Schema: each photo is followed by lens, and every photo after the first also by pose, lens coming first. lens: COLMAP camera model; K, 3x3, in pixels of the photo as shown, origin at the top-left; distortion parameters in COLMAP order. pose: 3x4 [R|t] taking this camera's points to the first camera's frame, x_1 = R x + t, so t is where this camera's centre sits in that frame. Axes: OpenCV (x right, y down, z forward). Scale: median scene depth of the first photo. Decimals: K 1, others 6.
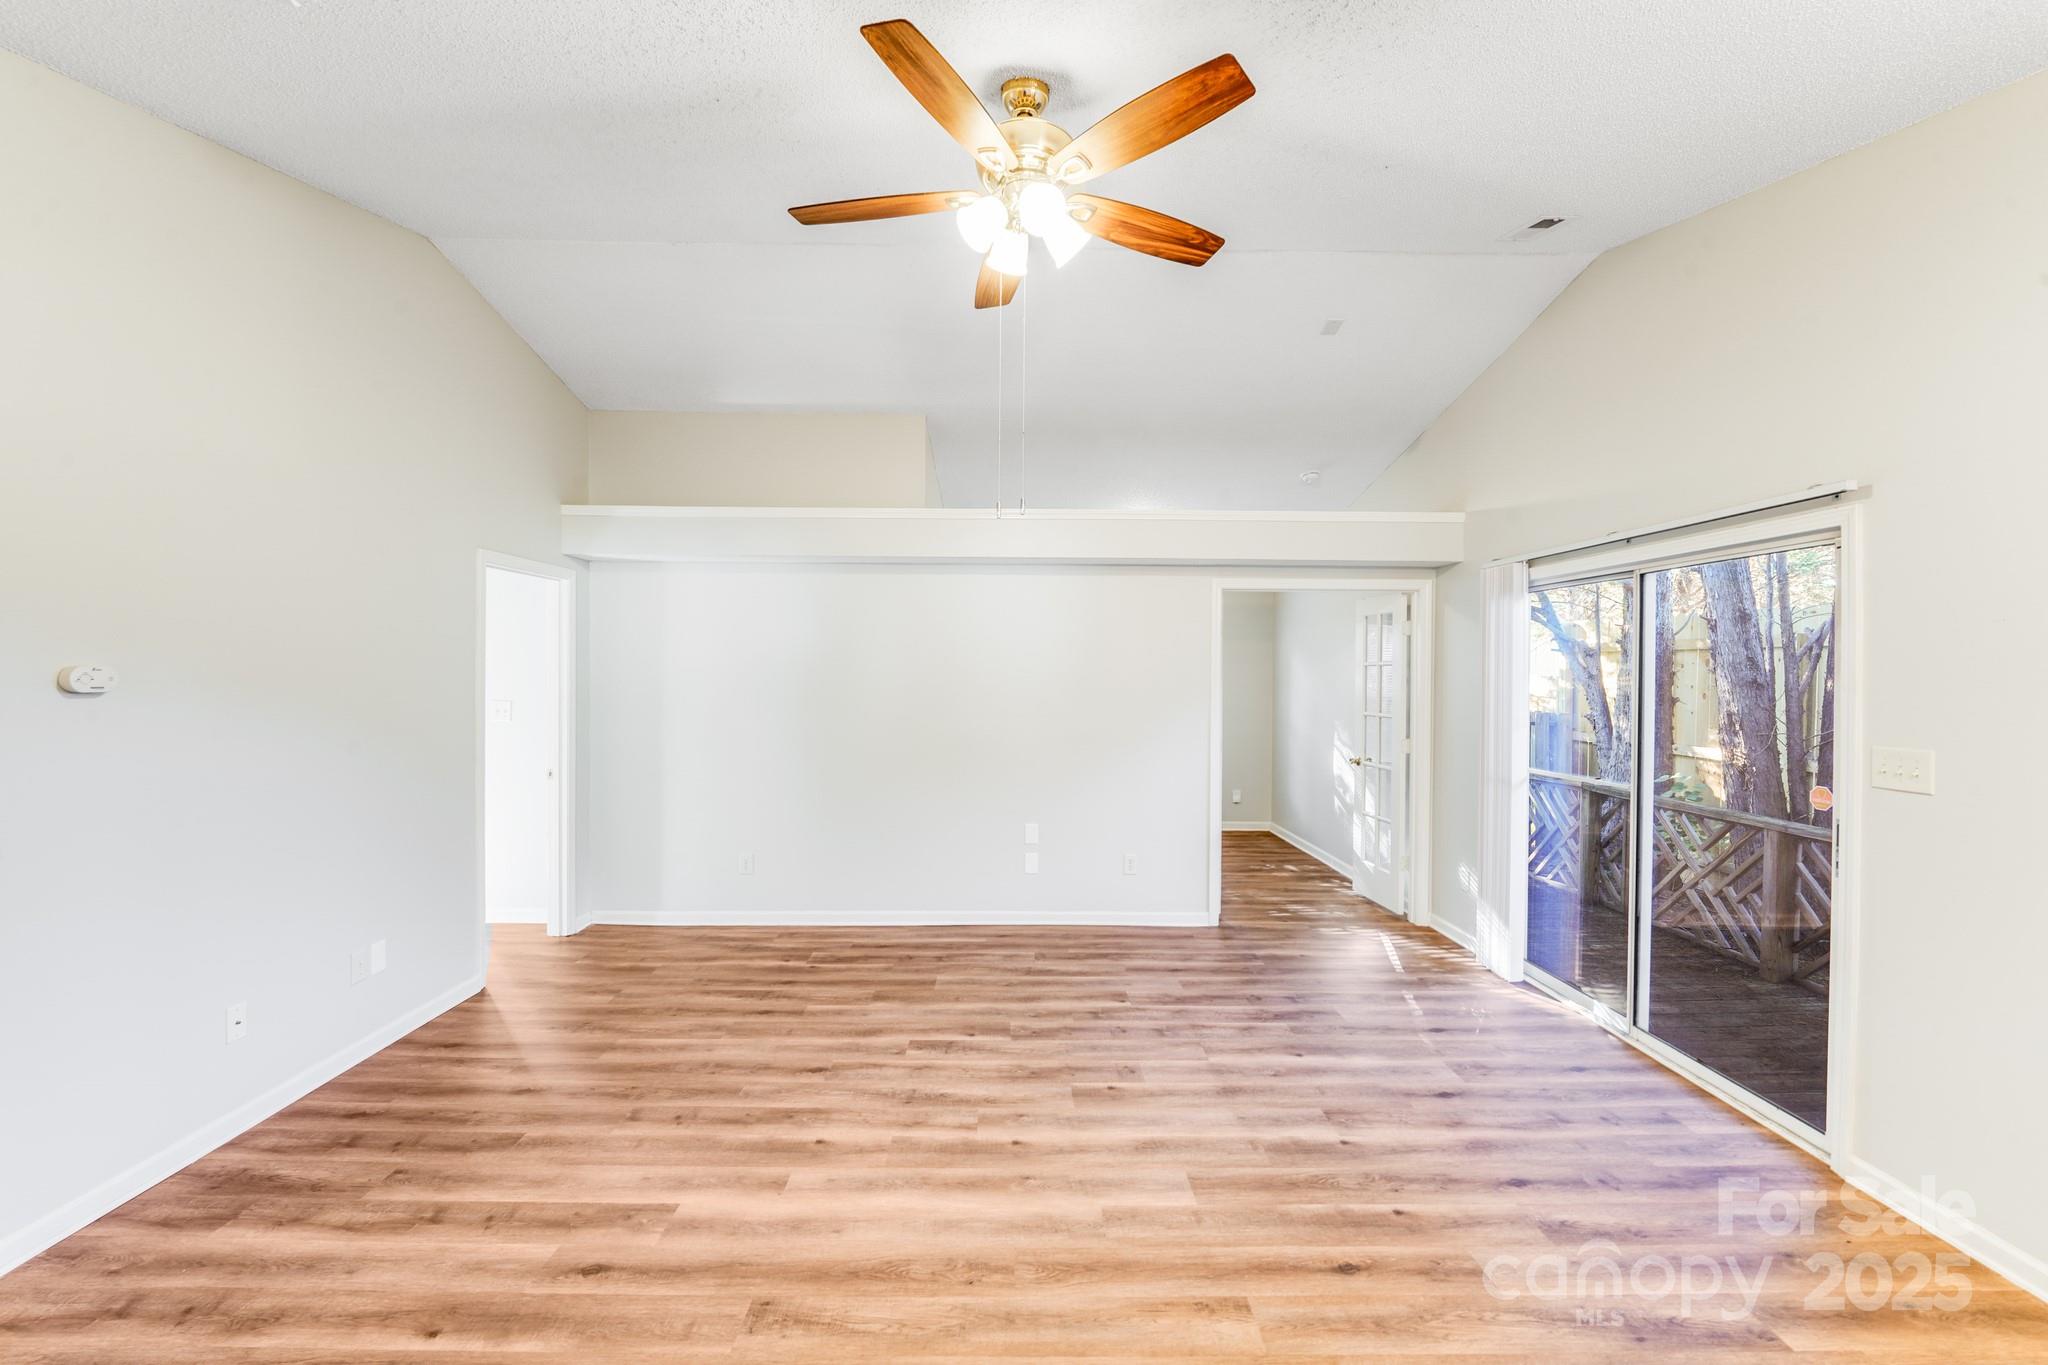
lens RADIAL K [[840.9, 0, 1023.3], [0, 840.9, 684.7], [0, 0, 1]] dist [-0.000358, -0.000033]
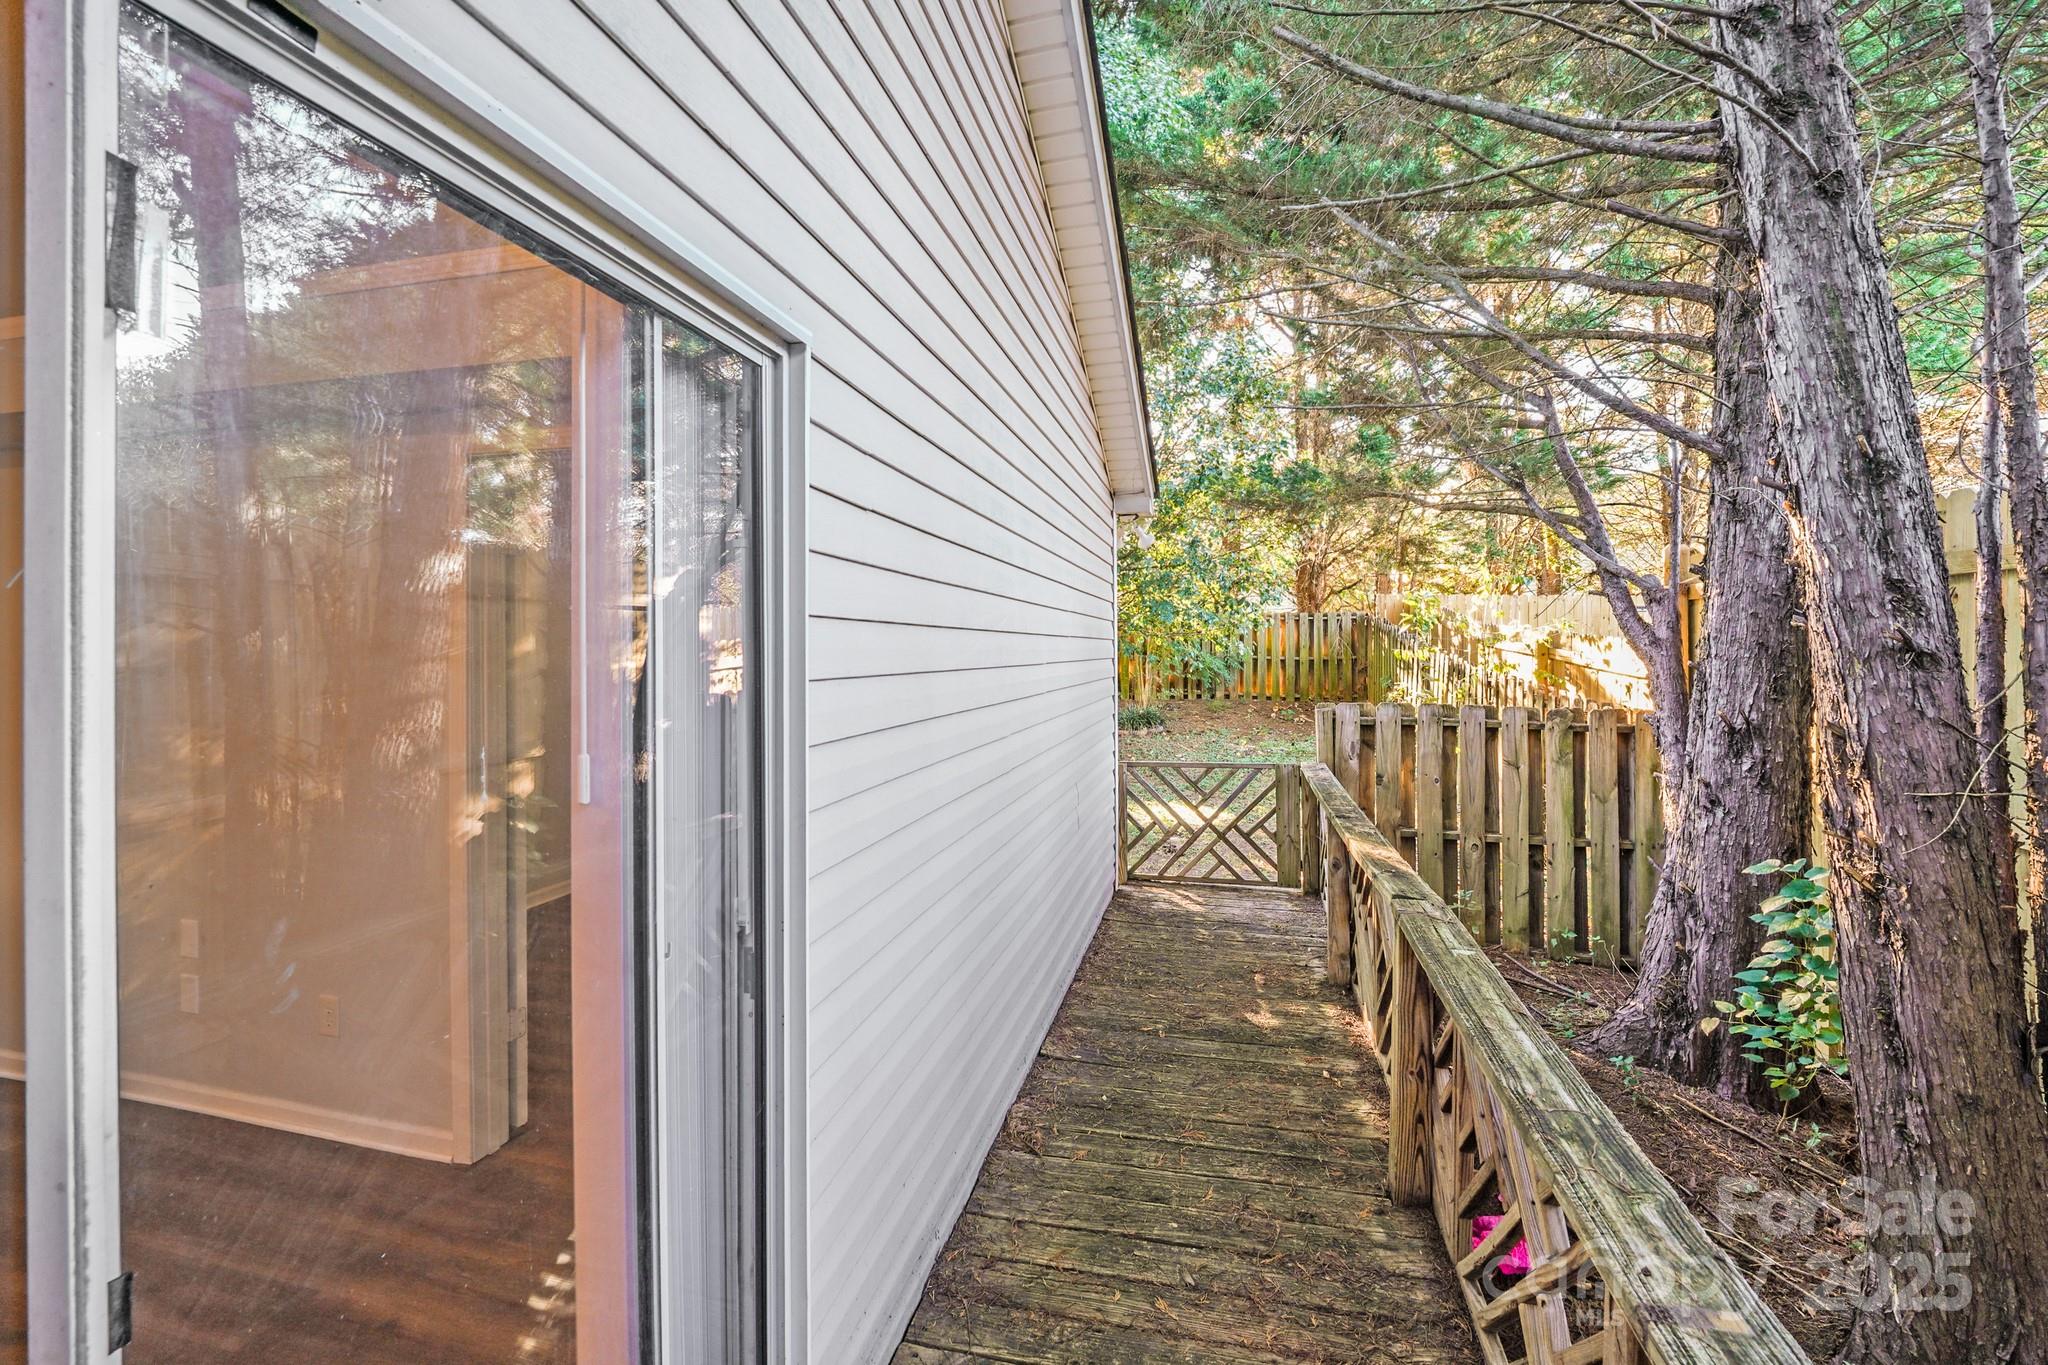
lens RADIAL K [[840.9, 0, 1020.9], [0, 840.9, 645.8], [0, 0, 1]] dist [-0.000358, -0.000033]
pose [[0.968836, -0.007896, -0.247576, 0.584755], [0.004443, 0.999885, -0.014503, -0.000385], [0.247662, 0.012951, 0.968760, 0.551167]]
